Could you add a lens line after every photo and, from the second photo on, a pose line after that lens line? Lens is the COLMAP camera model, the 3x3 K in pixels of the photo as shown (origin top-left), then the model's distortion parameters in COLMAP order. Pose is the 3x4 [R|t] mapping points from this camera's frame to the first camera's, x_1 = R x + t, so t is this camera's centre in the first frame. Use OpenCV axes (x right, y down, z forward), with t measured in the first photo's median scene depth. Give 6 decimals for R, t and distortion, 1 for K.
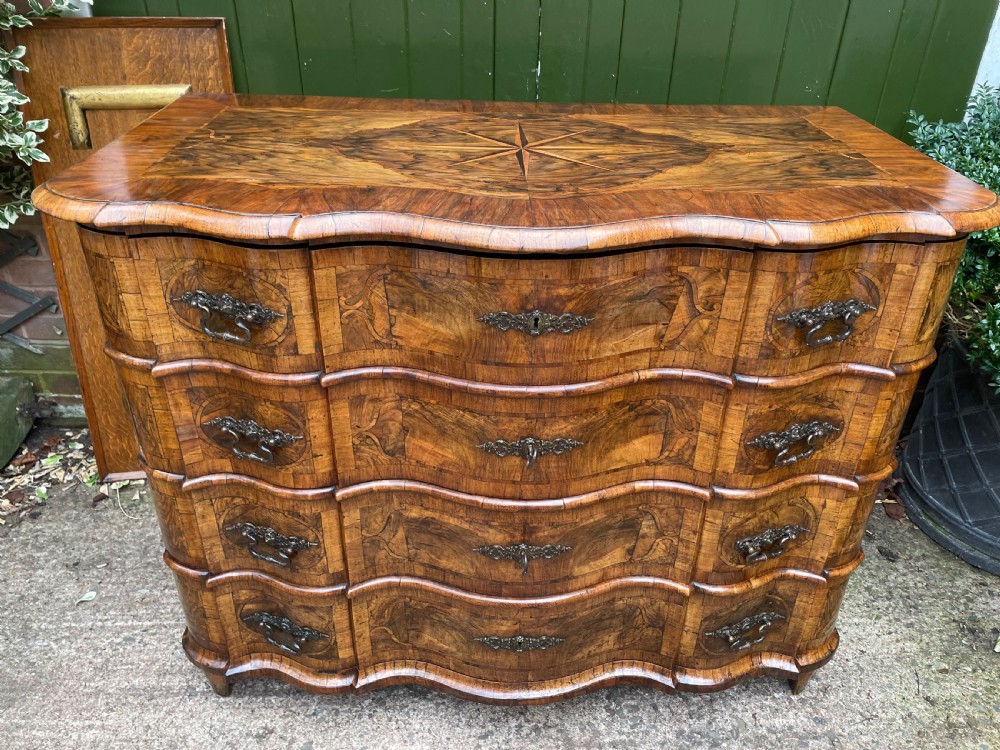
lens RADIAL K [[754.2, 0, 507.9], [0, 754.2, 367.1], [0, 0, 1]] dist [0.092248, -0.127039]
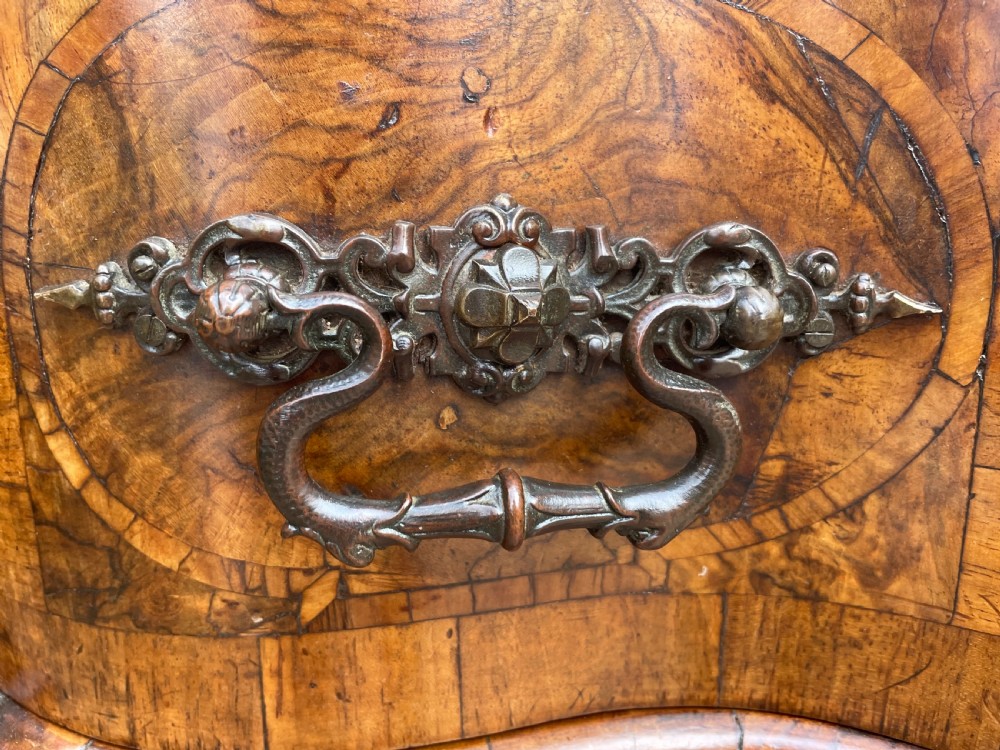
lens RADIAL K [[754.2, 0, 503.5], [0, 754.2, 365.7], [0, 0, 1]] dist [0.092248, -0.127039]
pose [[0.971263, 0.035465, -0.235353, 0.436241], [-0.107308, 0.947881, -0.300010, -0.020446], [0.212447, 0.316643, 0.924448, 0.857094]]
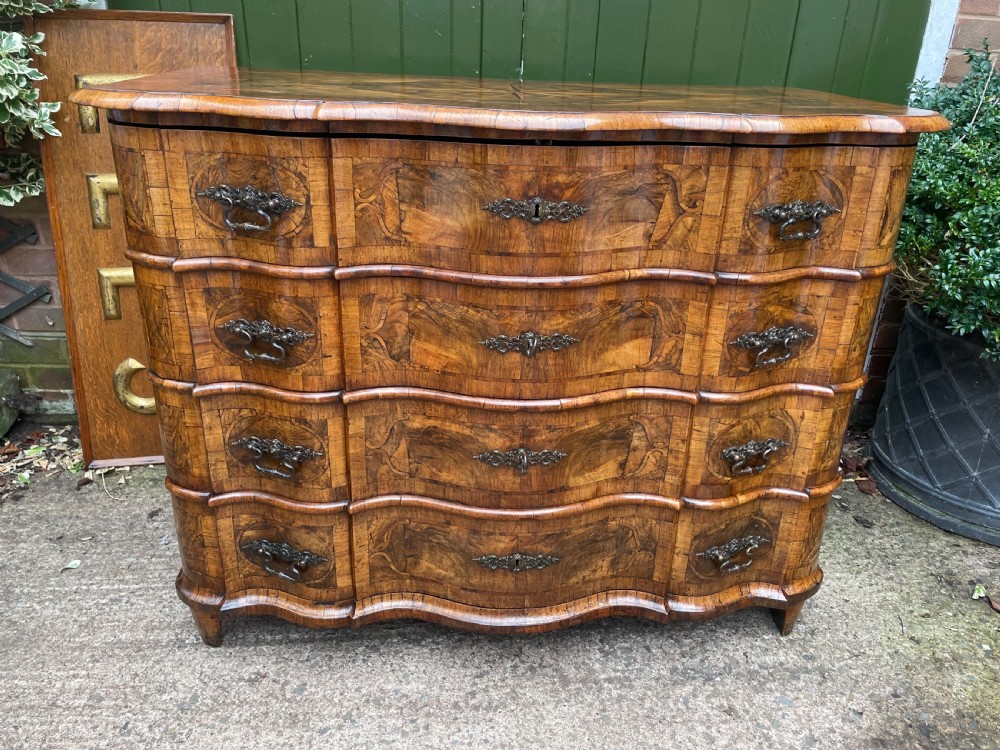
lens RADIAL K [[754.2, 0, 506.9], [0, 754.2, 367.1], [0, 0, 1]] dist [0.092248, -0.127039]
pose [[0.999041, -0.004943, 0.043505, -0.049999], [0.010134, 0.992733, -0.119914, 0.272772], [-0.042596, 0.120240, 0.991831, -0.050810]]
